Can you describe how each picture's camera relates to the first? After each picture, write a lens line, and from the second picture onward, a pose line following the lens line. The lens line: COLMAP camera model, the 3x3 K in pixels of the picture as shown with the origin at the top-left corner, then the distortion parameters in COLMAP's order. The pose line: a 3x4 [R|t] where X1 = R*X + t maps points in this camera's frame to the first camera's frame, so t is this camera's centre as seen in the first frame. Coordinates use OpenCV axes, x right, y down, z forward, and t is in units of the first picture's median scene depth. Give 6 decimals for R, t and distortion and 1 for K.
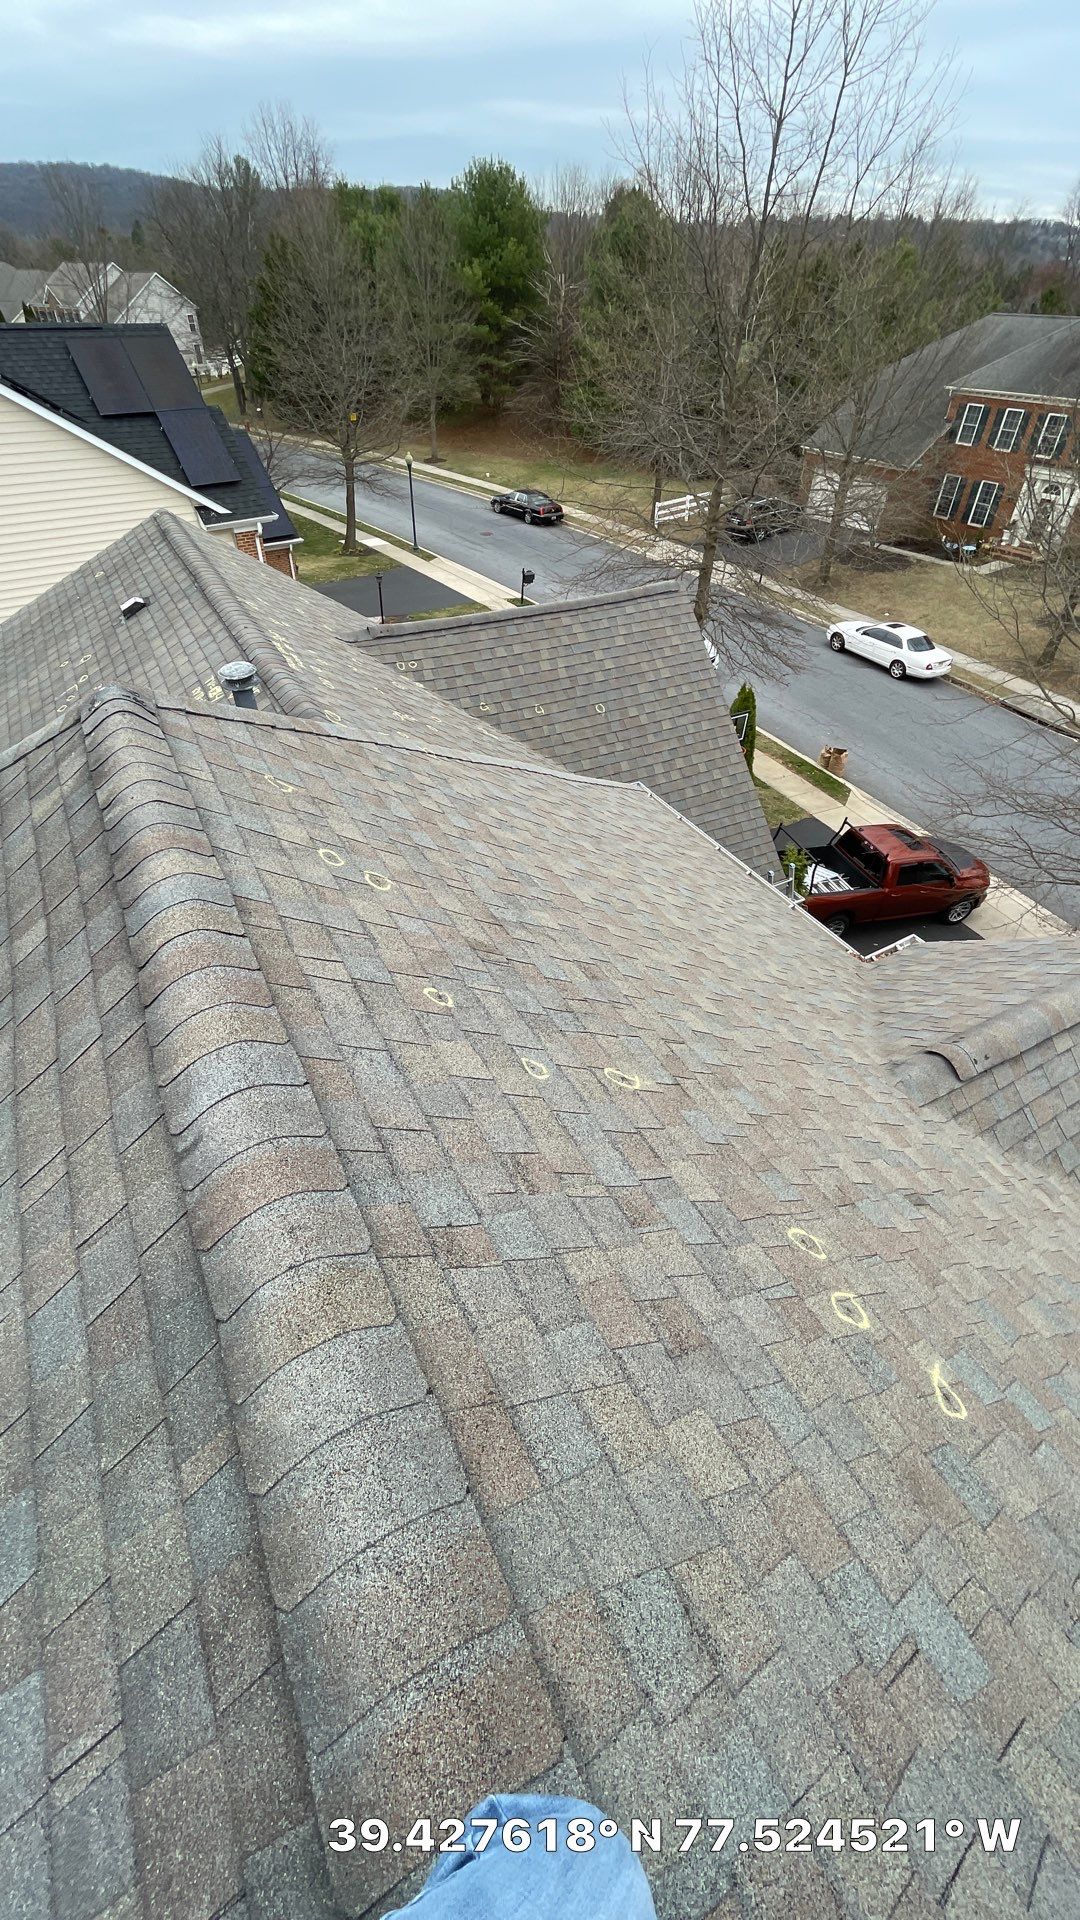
lens RADIAL K [[795.9, 0, 532.4], [0, 795.9, 935.1], [0, 0, 1]] dist [-0.000051, 0.000649]
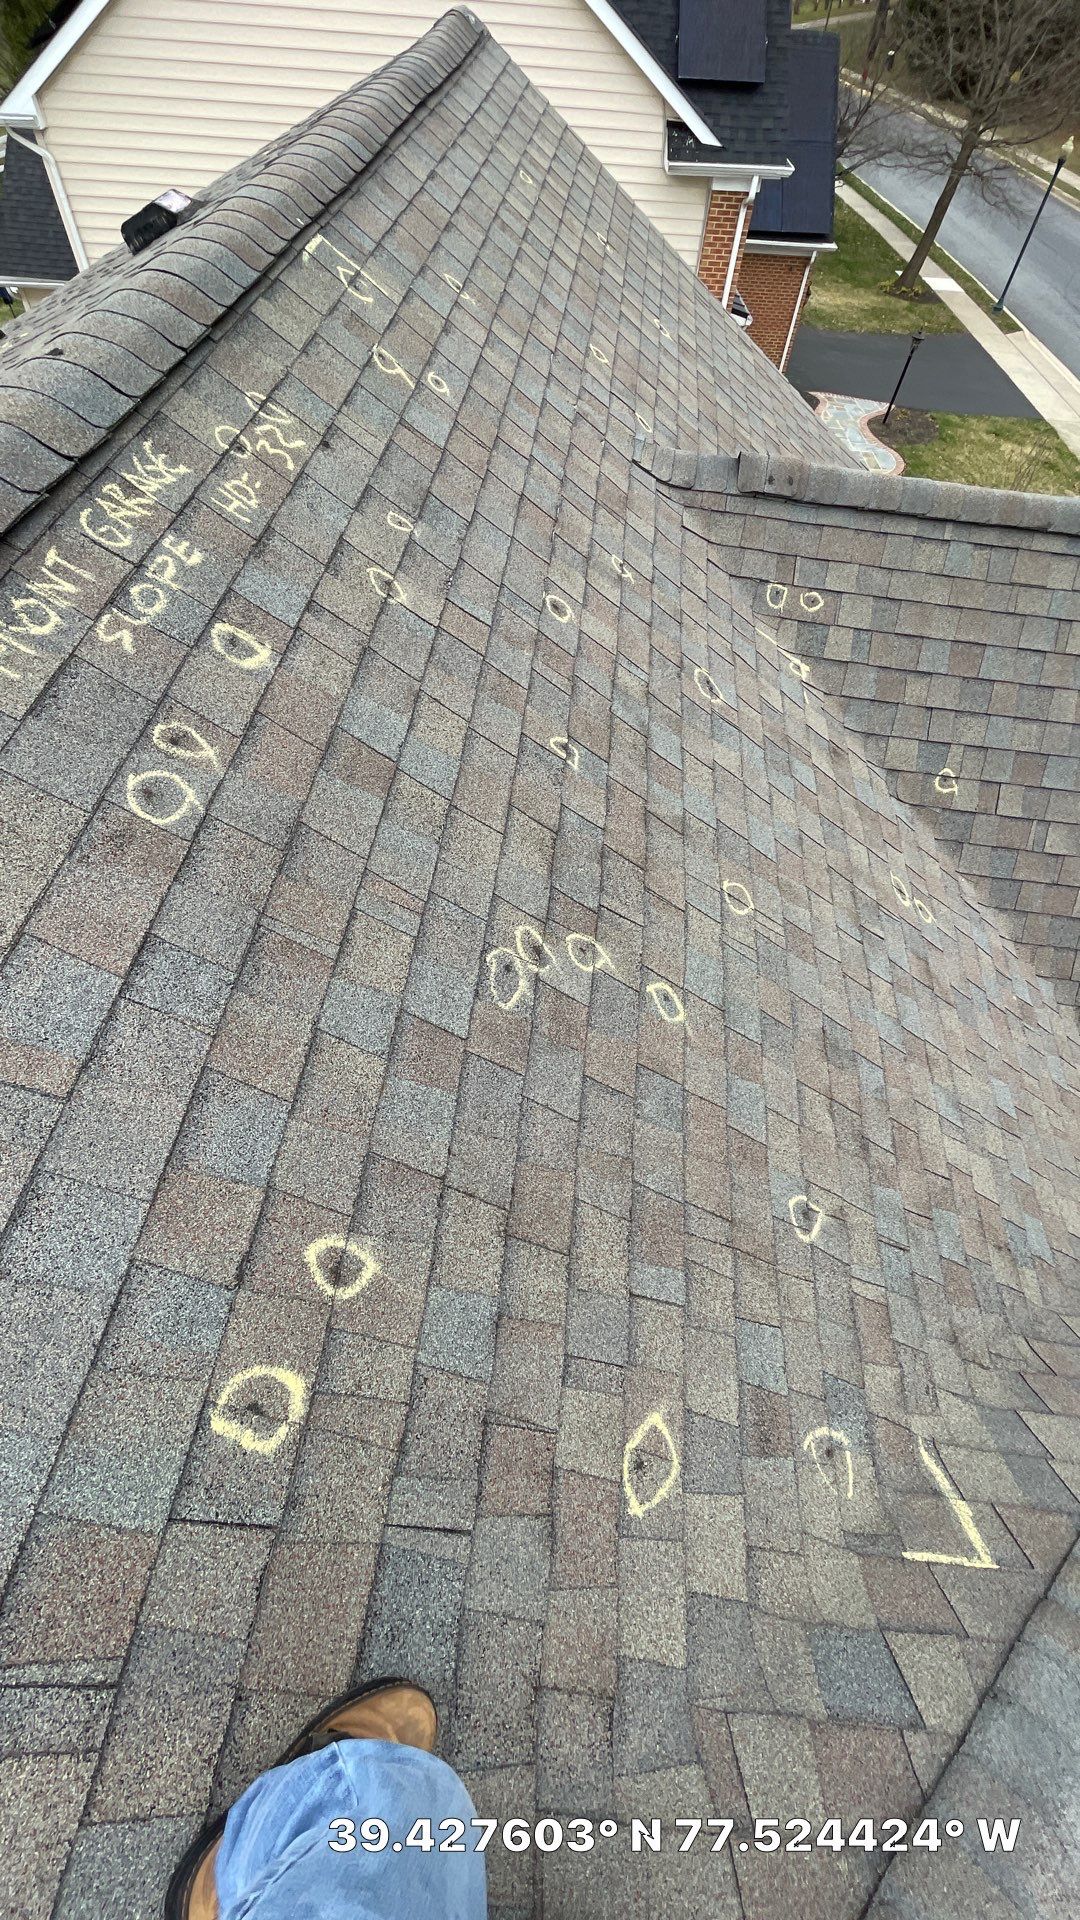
lens RADIAL K [[795.9, 0, 532.4], [0, 795.9, 935.1], [0, 0, 1]] dist [-0.000051, 0.000649]
pose [[0.827687, 0.478353, -0.293449, -0.014521], [-0.395855, 0.868306, 0.298903, -0.049291], [0.397785, -0.131235, 0.908044, 0.112742]]
